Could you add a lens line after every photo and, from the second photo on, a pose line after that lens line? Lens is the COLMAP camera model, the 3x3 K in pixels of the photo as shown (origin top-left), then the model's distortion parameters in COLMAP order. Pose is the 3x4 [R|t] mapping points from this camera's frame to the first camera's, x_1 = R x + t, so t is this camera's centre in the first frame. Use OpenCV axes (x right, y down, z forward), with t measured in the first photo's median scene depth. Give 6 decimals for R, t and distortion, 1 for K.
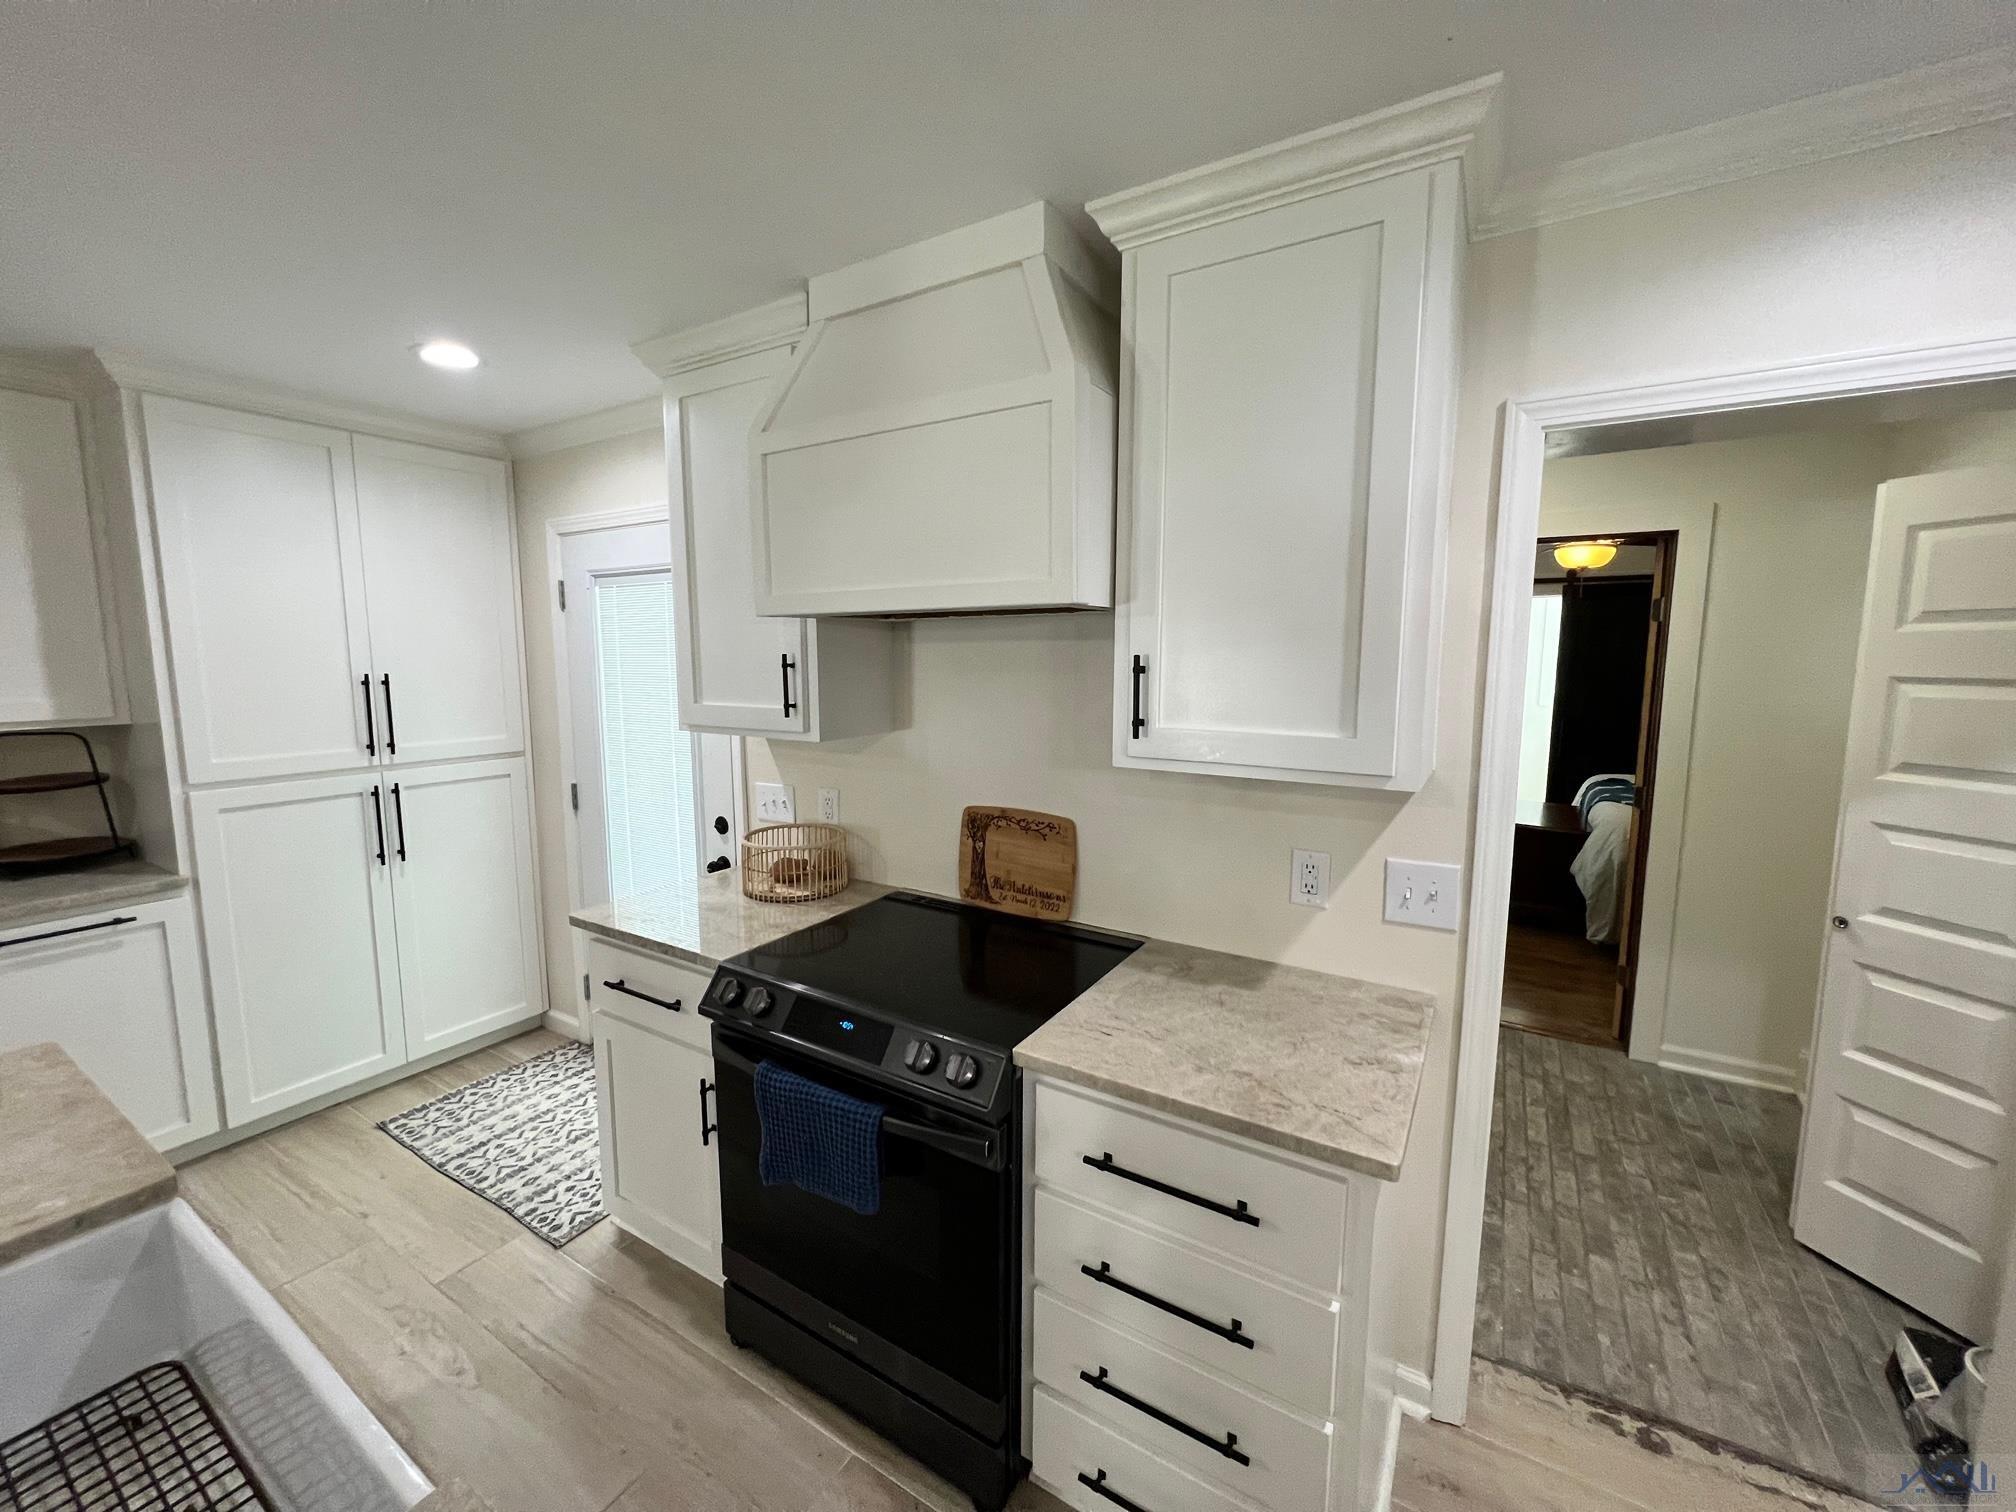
lens RADIAL K [[806.1, 0, 999.4], [0, 806.1, 747.2], [0, 0, 1]] dist [-0.002585, 0.001523]
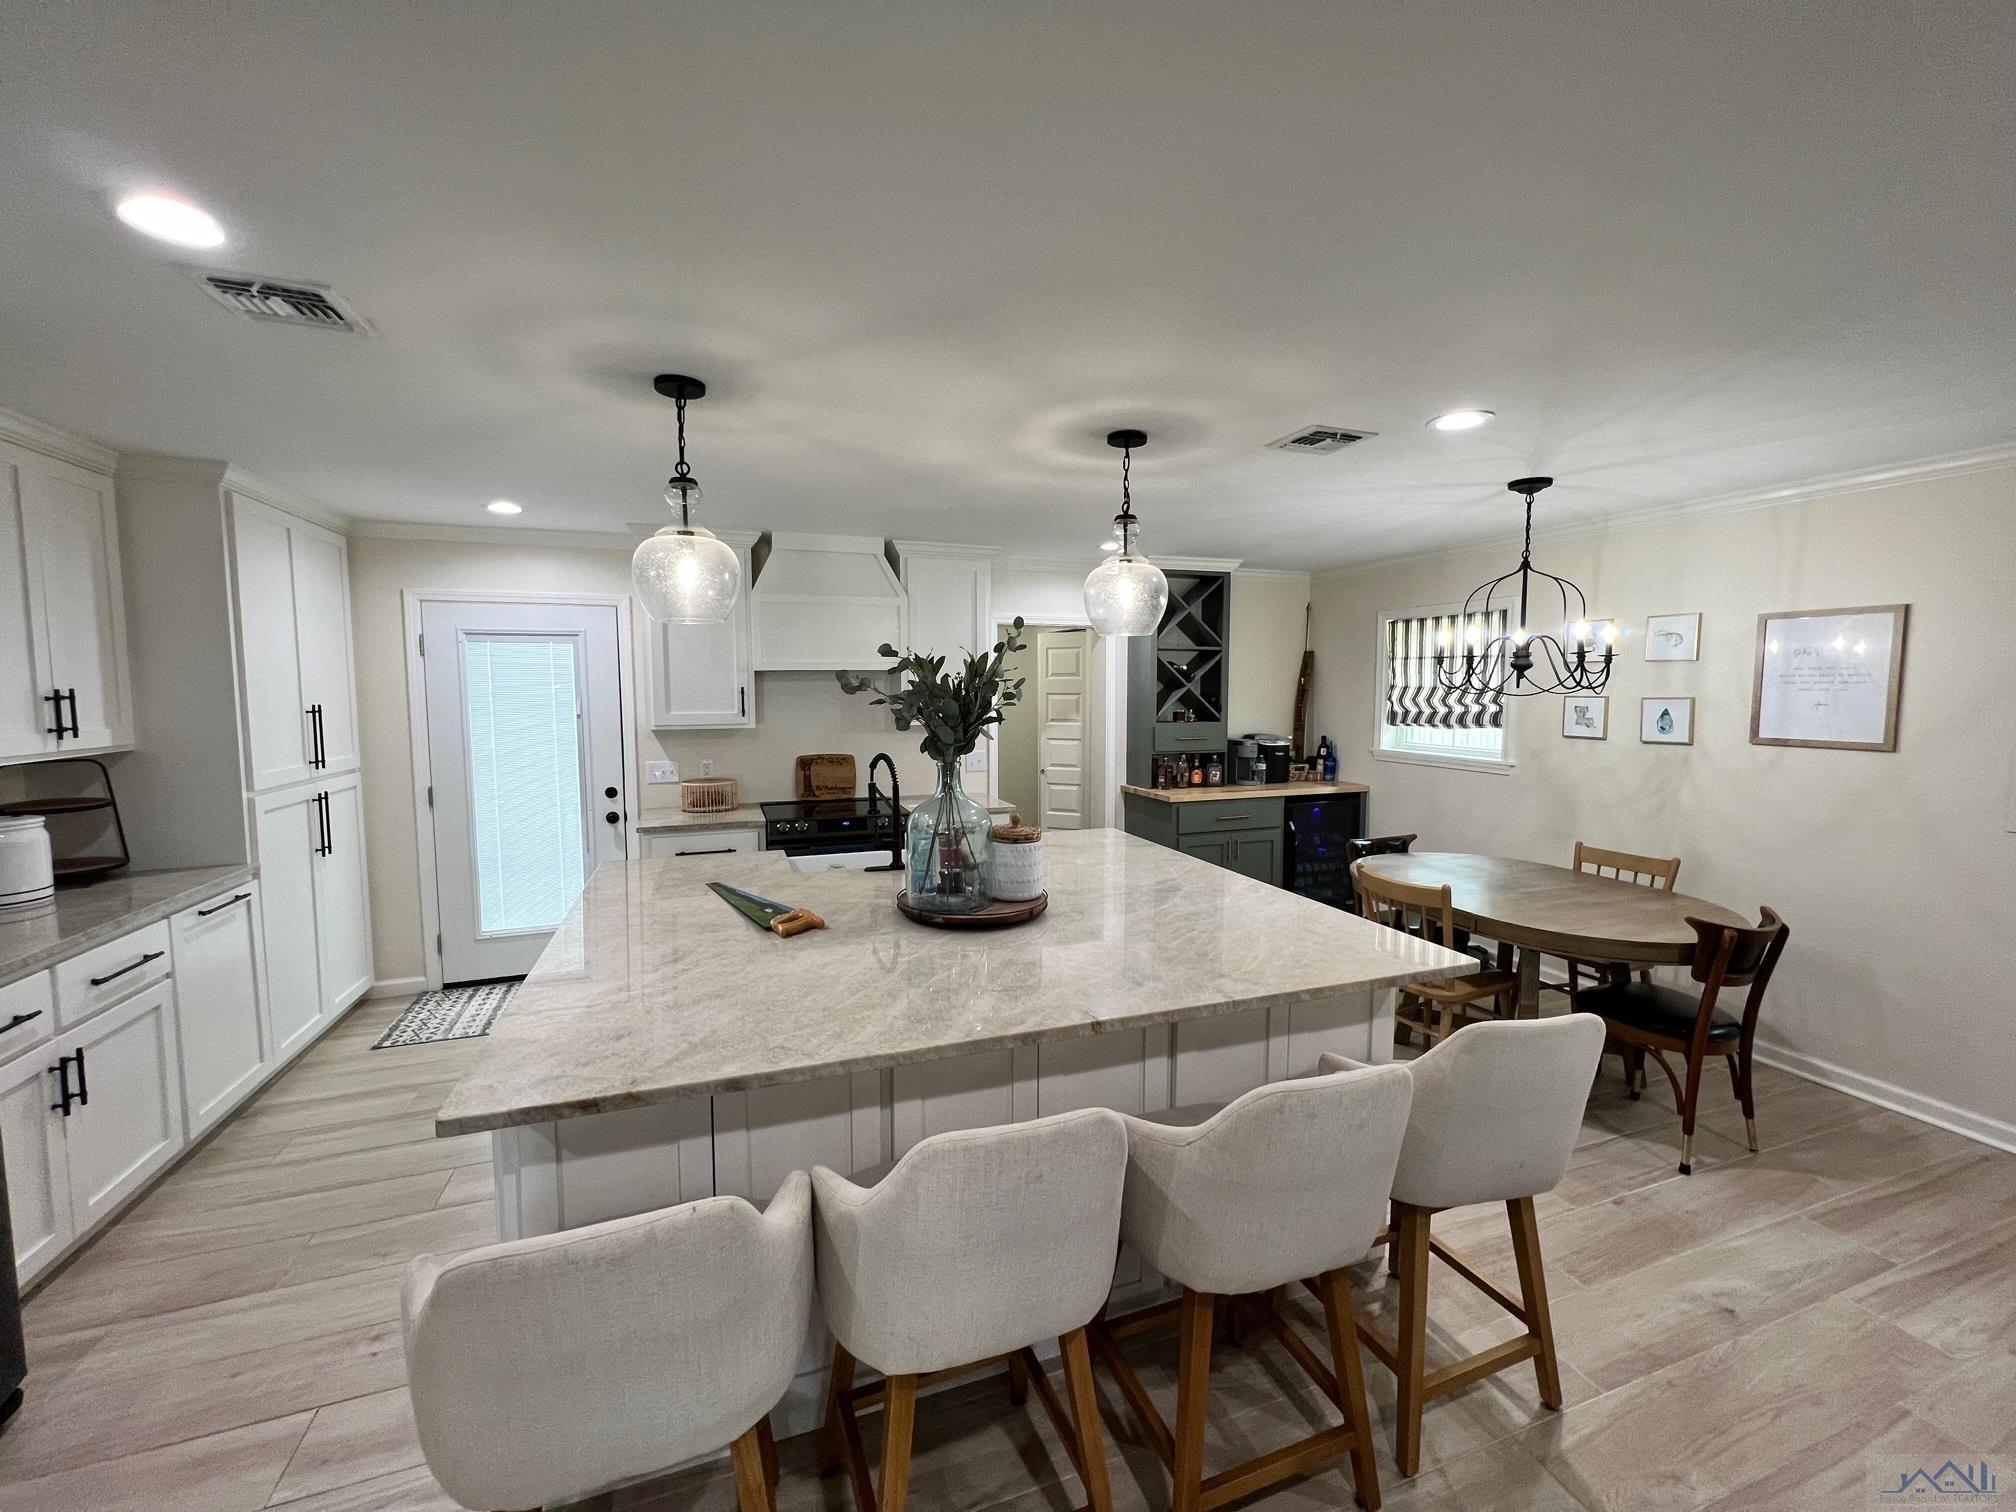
lens RADIAL K [[806.1, 0, 1008.6], [0, 806.1, 746.6], [0, 0, 1]] dist [-0.002585, 0.001523]
pose [[0.621961, -0.061082, 0.780662, -1.355419], [0.094751, 0.995498, 0.002402, 0.093280], [-0.777294, 0.072474, 0.624949, -0.792458]]
